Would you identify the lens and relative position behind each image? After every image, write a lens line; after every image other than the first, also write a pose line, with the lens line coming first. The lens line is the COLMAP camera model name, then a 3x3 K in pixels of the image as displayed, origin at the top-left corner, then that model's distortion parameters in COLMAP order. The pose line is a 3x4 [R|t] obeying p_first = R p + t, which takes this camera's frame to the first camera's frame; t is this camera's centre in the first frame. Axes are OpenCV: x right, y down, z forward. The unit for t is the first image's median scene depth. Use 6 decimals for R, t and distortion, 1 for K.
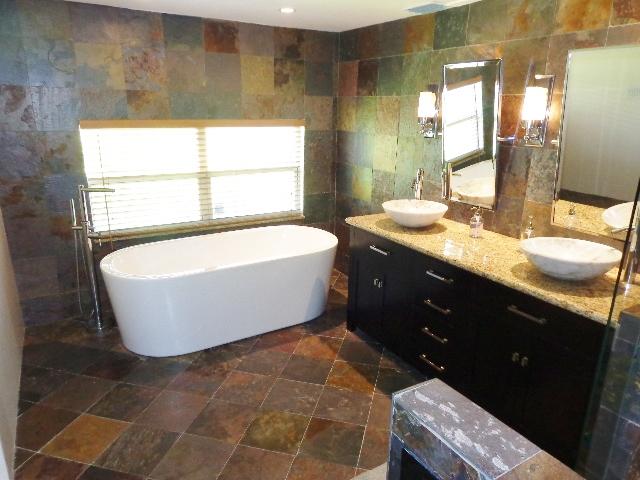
lens RADIAL K [[454.1, 0, 317.3], [0, 454.1, 239.7], [0, 0, 1]] dist [0.001490, 0.009727]
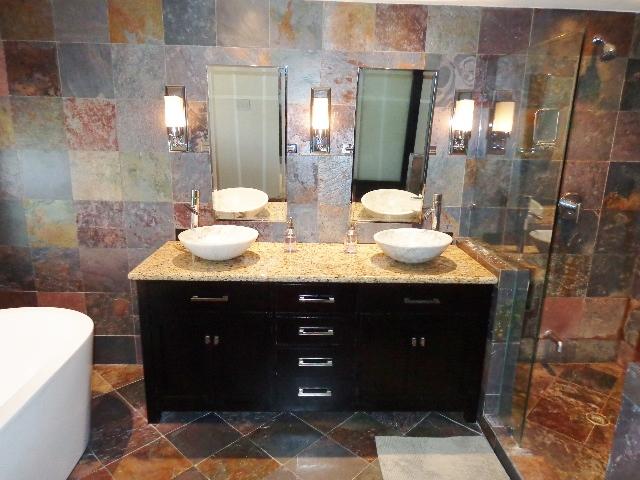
lens RADIAL K [[454.1, 0, 319.8], [0, 454.1, 241.7], [0, 0, 1]] dist [0.001490, 0.009727]
pose [[0.476944, -0.227556, 0.848965, -0.376211], [0.232701, 0.964129, 0.127695, -0.116241], [-0.847570, 0.136652, 0.512788, 0.393927]]
